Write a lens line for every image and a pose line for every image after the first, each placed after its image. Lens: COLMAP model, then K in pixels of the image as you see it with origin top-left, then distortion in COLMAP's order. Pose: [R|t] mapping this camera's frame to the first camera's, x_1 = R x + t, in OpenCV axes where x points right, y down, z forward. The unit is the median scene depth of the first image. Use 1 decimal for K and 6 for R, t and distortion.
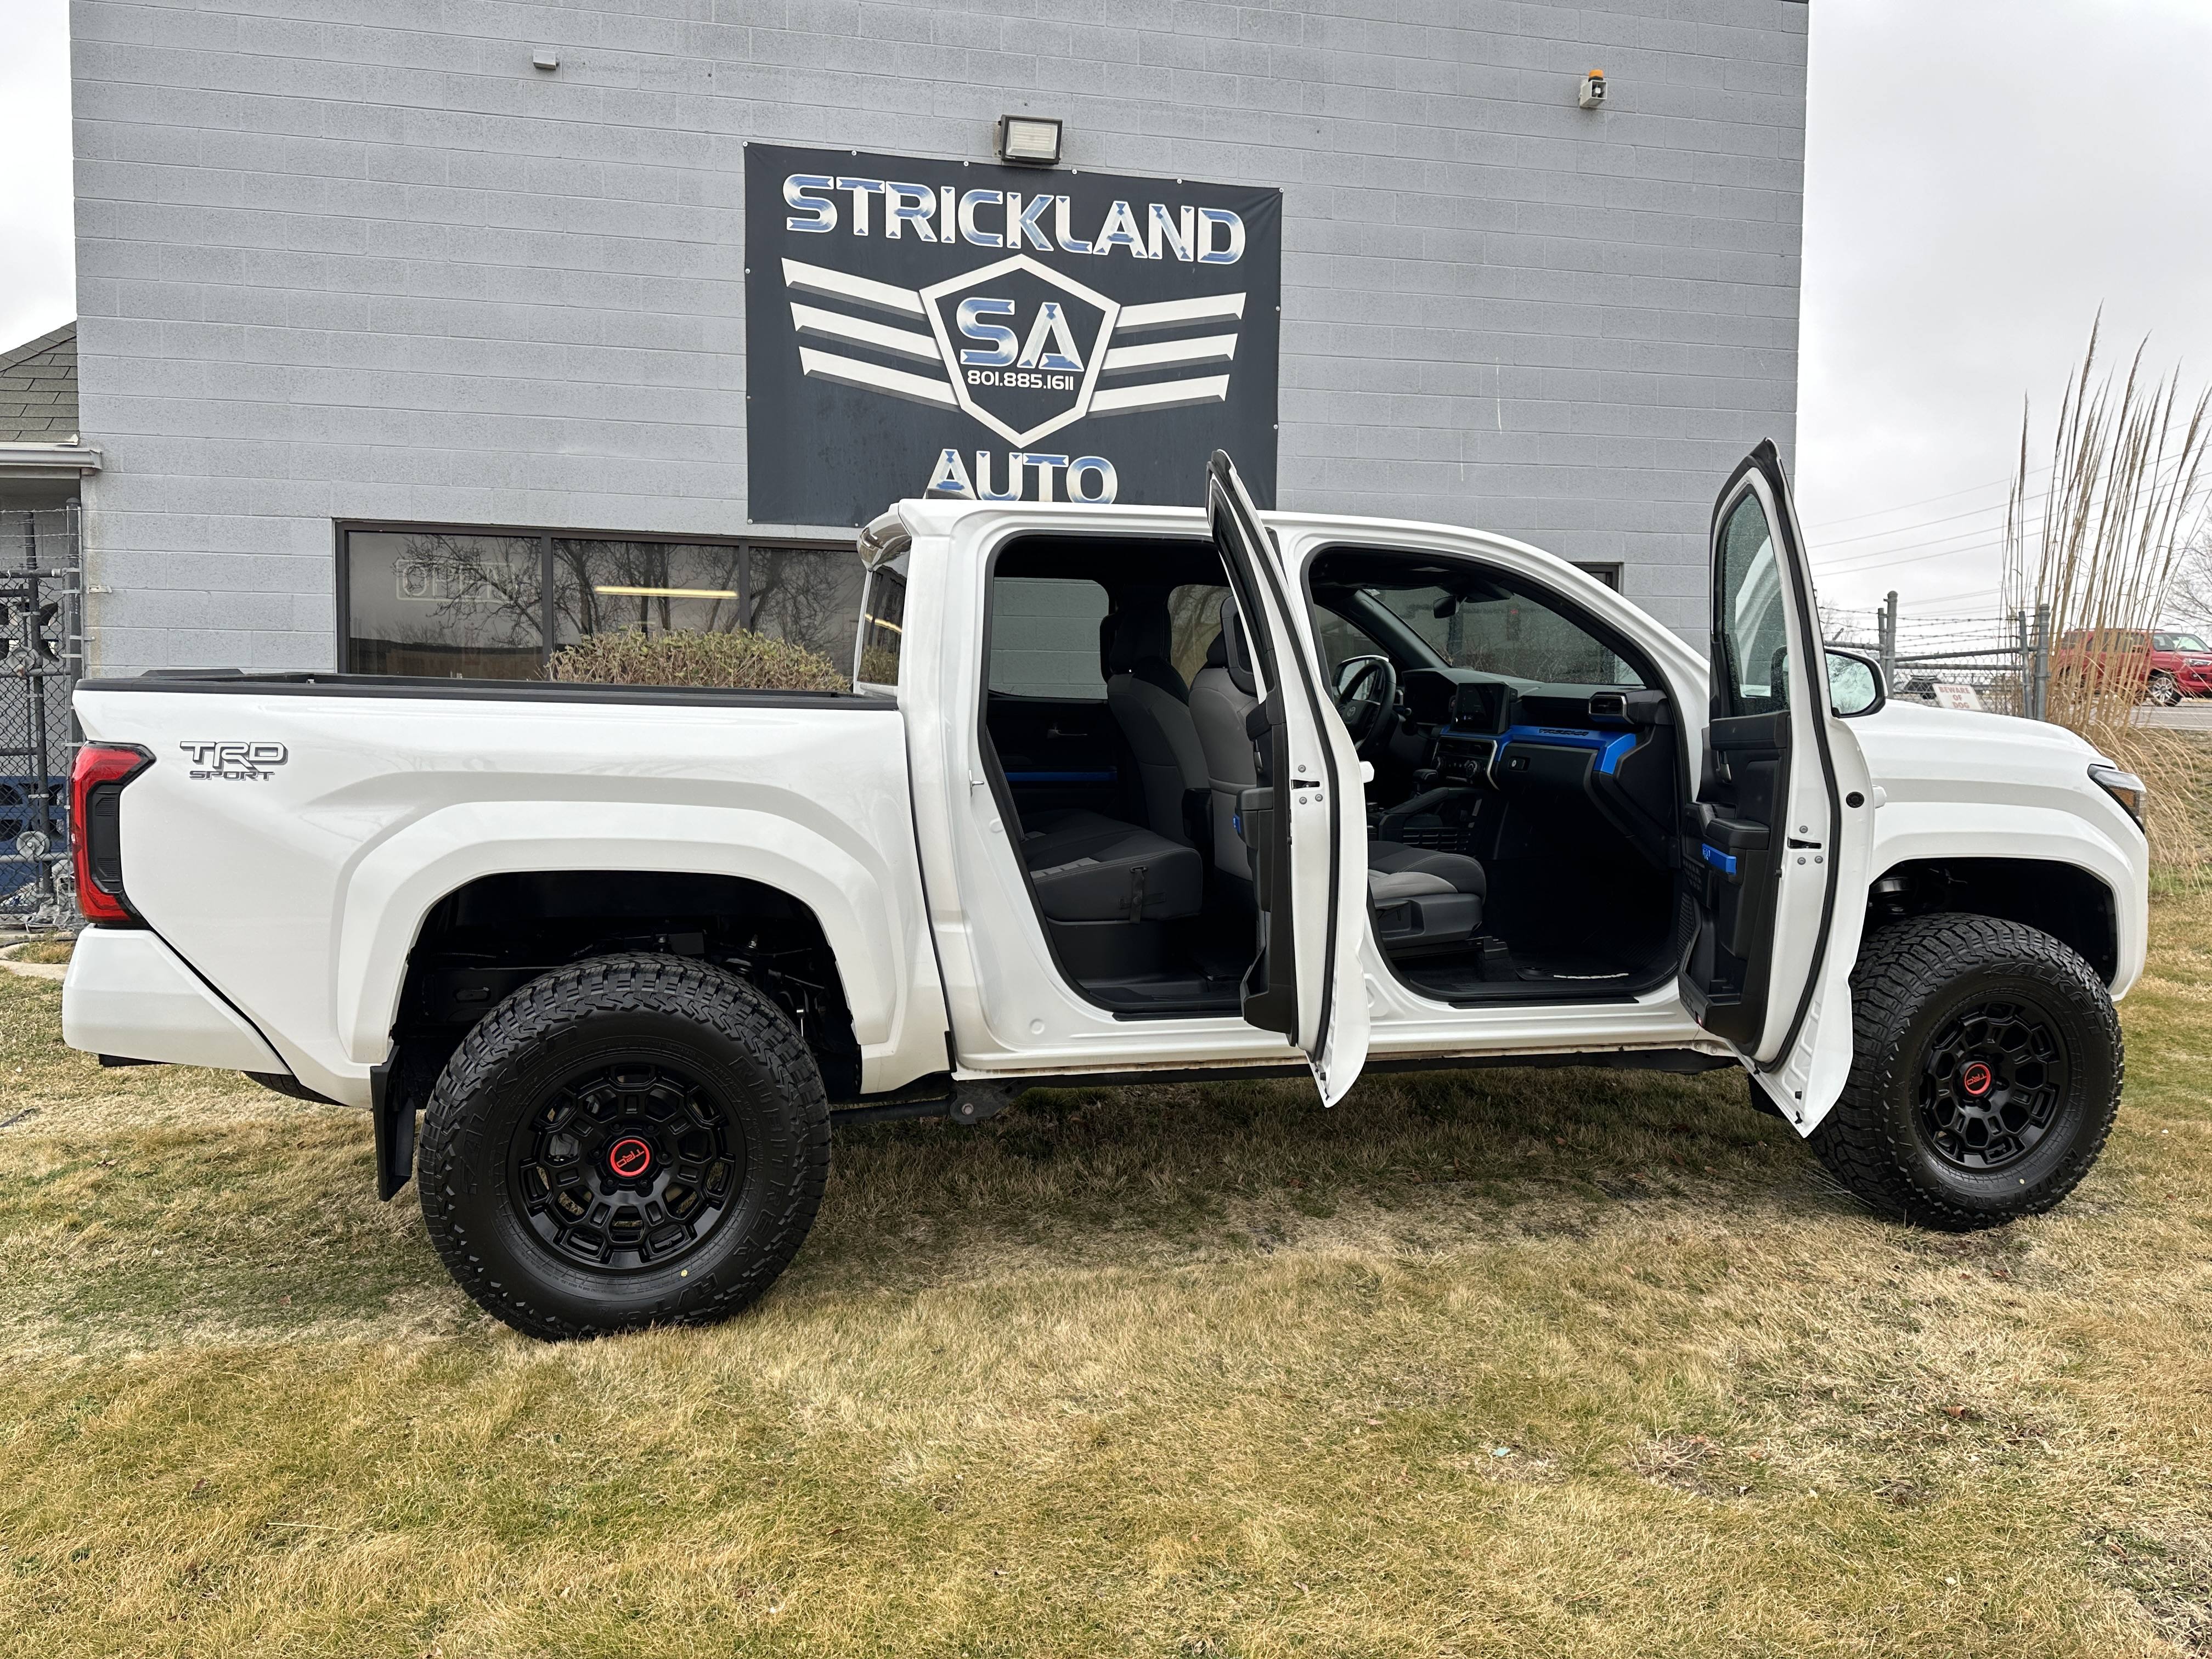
lens RADIAL K [[1570.7, 0, 1091.5], [0, 1570.7, 824.2], [0, 0, 1]] dist [0.042096, -0.049661]
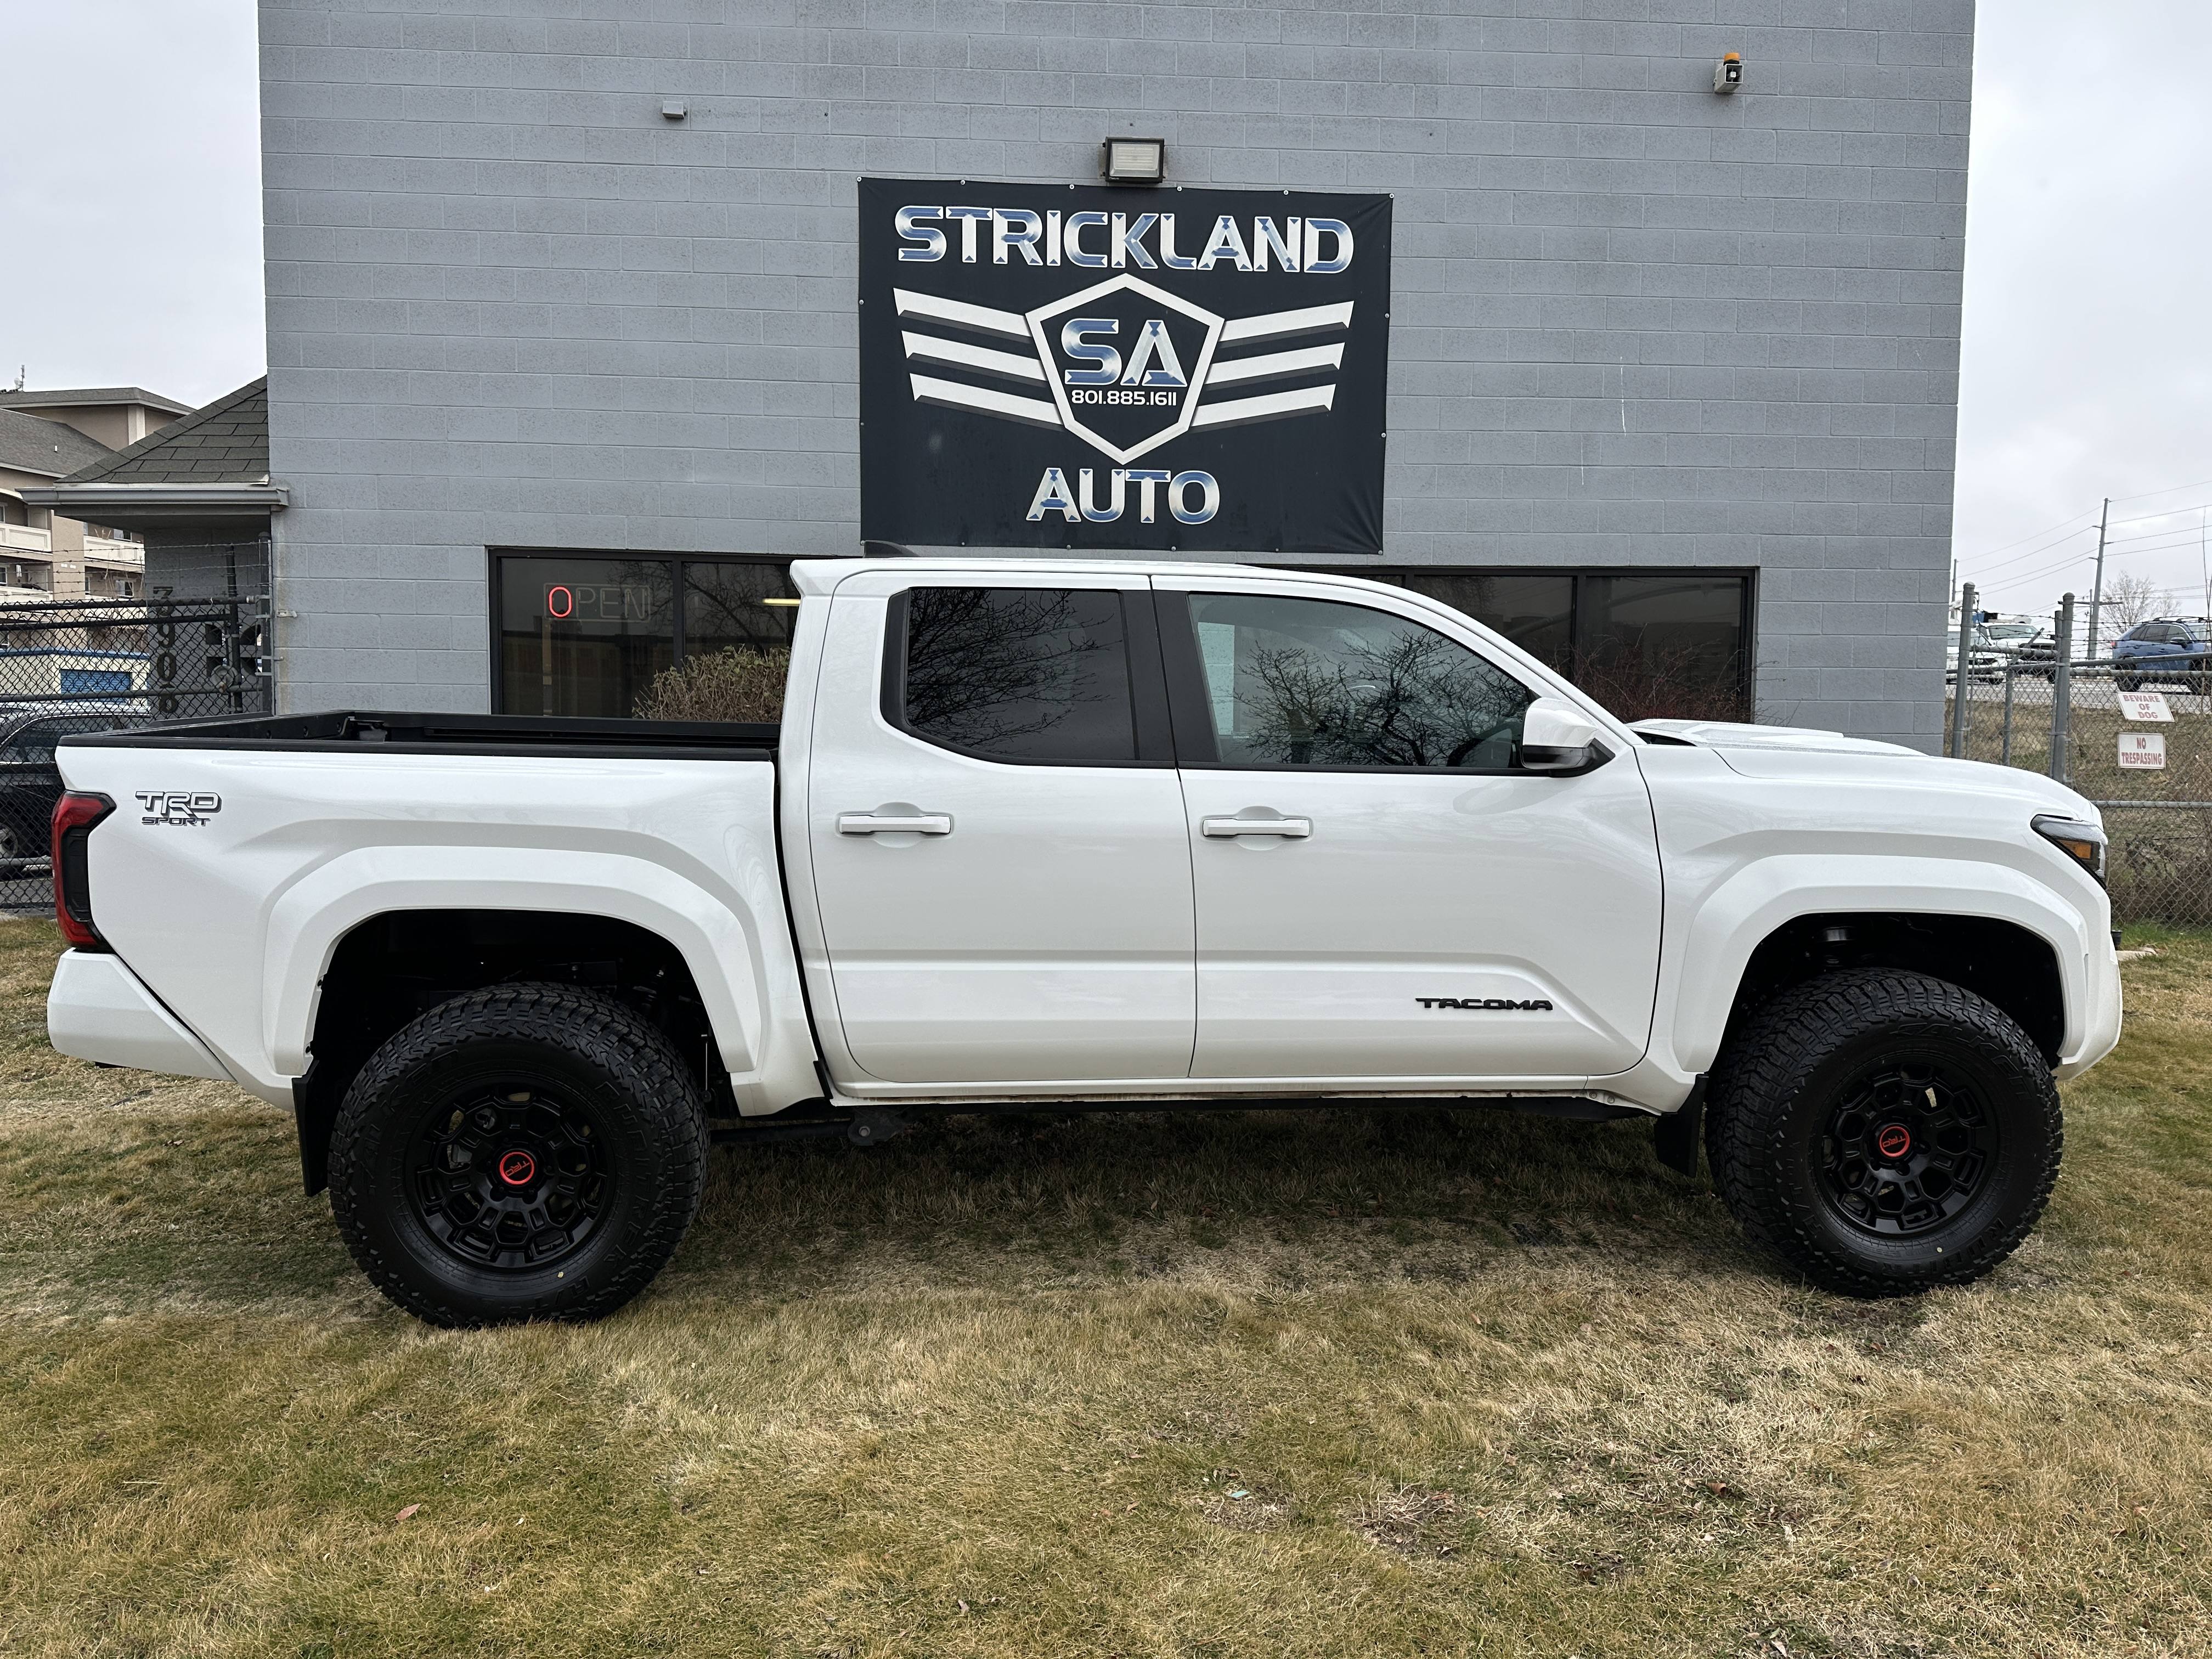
lens RADIAL K [[1570.7, 0, 1121.8], [0, 1570.7, 831.1], [0, 0, 1]] dist [0.042096, -0.049661]
pose [[0.988261, 0.013264, -0.152200, 0.240303], [-0.010951, 0.999812, 0.016027, -0.038605], [0.152383, -0.014172, 0.988220, -0.021602]]
